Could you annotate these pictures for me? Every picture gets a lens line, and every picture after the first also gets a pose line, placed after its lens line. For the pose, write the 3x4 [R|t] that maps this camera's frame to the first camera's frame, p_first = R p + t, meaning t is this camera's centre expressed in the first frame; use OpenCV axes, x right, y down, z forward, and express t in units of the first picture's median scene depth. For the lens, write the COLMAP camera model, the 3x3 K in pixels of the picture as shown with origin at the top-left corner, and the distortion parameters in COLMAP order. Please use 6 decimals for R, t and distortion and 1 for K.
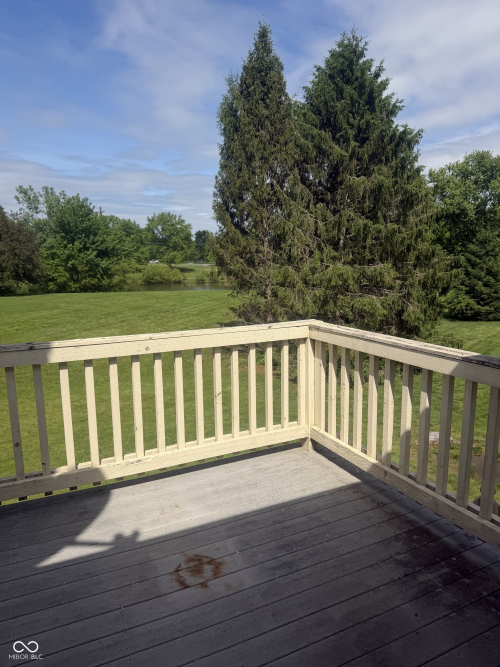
lens RADIAL K [[468.9, 0, 255.9], [0, 468.9, 335.4], [0, 0, 1]] dist [0.039846, -0.055286]
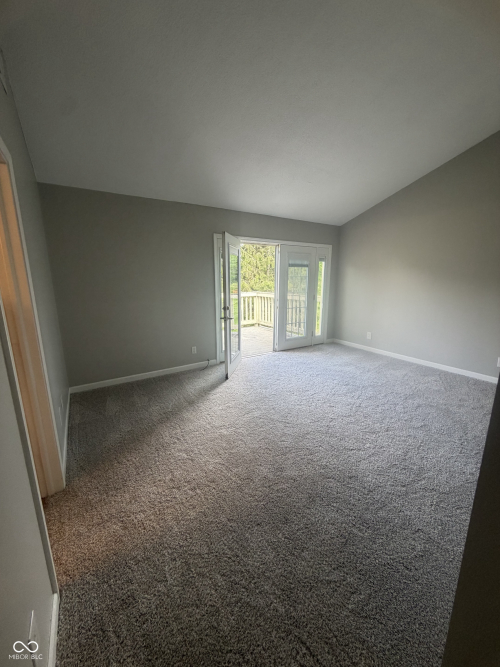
lens RADIAL K [[264.5, 0, 251.3], [0, 264.5, 332.4], [0, 0, 1]] dist [-0.002936, 0.000528]
pose [[0.994106, -0.020241, 0.106507, -0.047550], [0.016606, 0.999253, 0.034900, 0.064846], [-0.107134, -0.032926, 0.993699, -0.327742]]
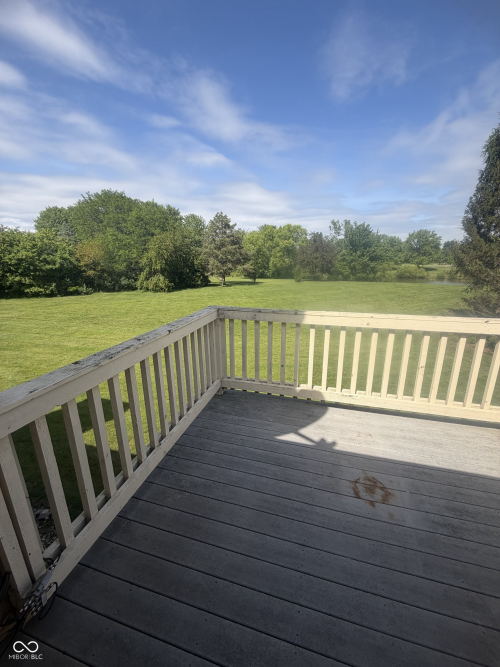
lens RADIAL K [[264.5, 0, 247.7], [0, 264.5, 334.3], [0, 0, 1]] dist [-0.002936, 0.000528]
pose [[0.739262, 0.182046, -0.648345, 0.006257], [-0.111172, 0.982549, 0.149124, -0.005429], [0.664178, -0.038164, 0.746599, 0.042782]]
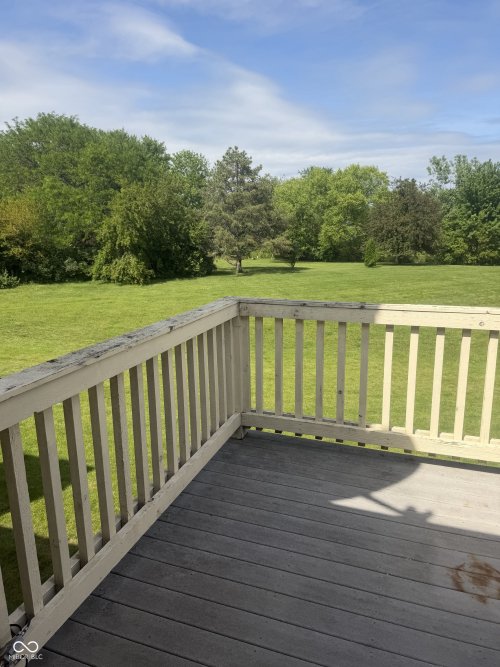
lens RADIAL K [[468.9, 0, 248.9], [0, 468.9, 339.6], [0, 0, 1]] dist [0.039846, -0.055286]
pose [[0.693066, 0.160102, -0.702870, 0.025768], [-0.112353, 0.987100, 0.114059, 0.001597], [0.712065, -0.000081, 0.702114, 0.017838]]
